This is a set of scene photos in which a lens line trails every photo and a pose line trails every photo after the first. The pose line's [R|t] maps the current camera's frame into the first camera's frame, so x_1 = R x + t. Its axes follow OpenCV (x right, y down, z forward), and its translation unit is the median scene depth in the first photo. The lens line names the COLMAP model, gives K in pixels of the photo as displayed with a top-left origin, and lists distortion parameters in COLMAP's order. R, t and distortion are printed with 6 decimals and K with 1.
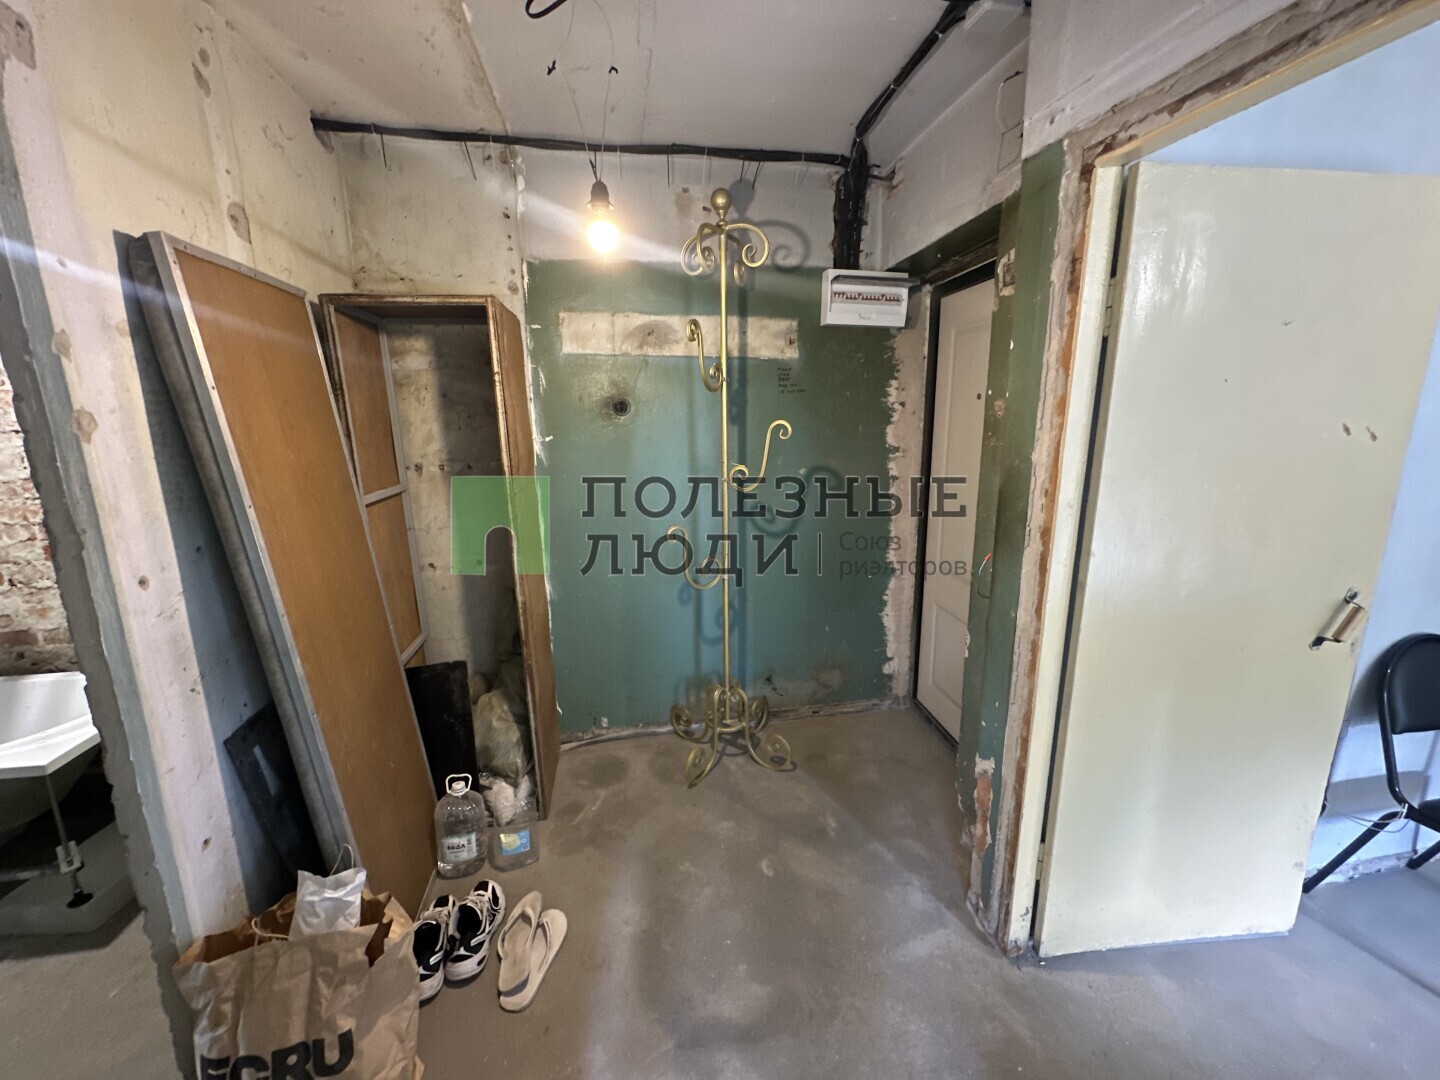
lens RADIAL K [[572.6, 0, 724.0], [0, 572.6, 537.3], [0, 0, 1]] dist [-0.001270, -0.000277]
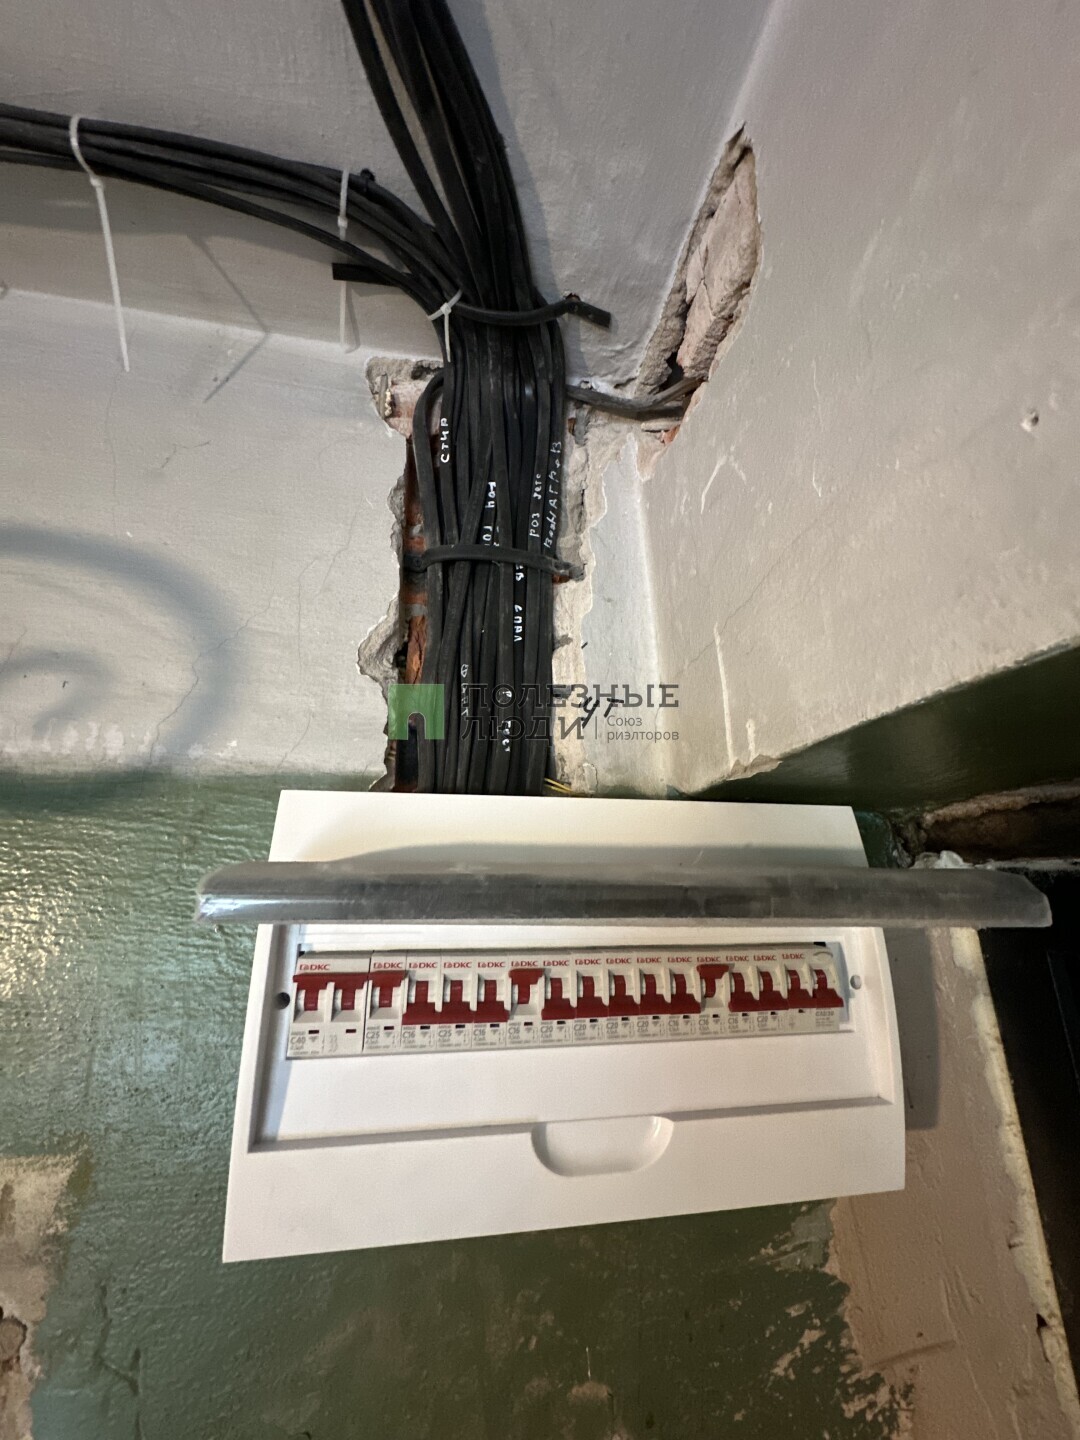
lens RADIAL K [[572.6, 0, 537.9], [0, 572.6, 721.6], [0, 0, 1]] dist [-0.001270, -0.000277]
pose [[0.999970, -0.000666, 0.007717, 0.236592], [0.004300, 0.876396, -0.481572, -0.410731], [-0.006443, 0.481591, 0.876373, 0.859863]]
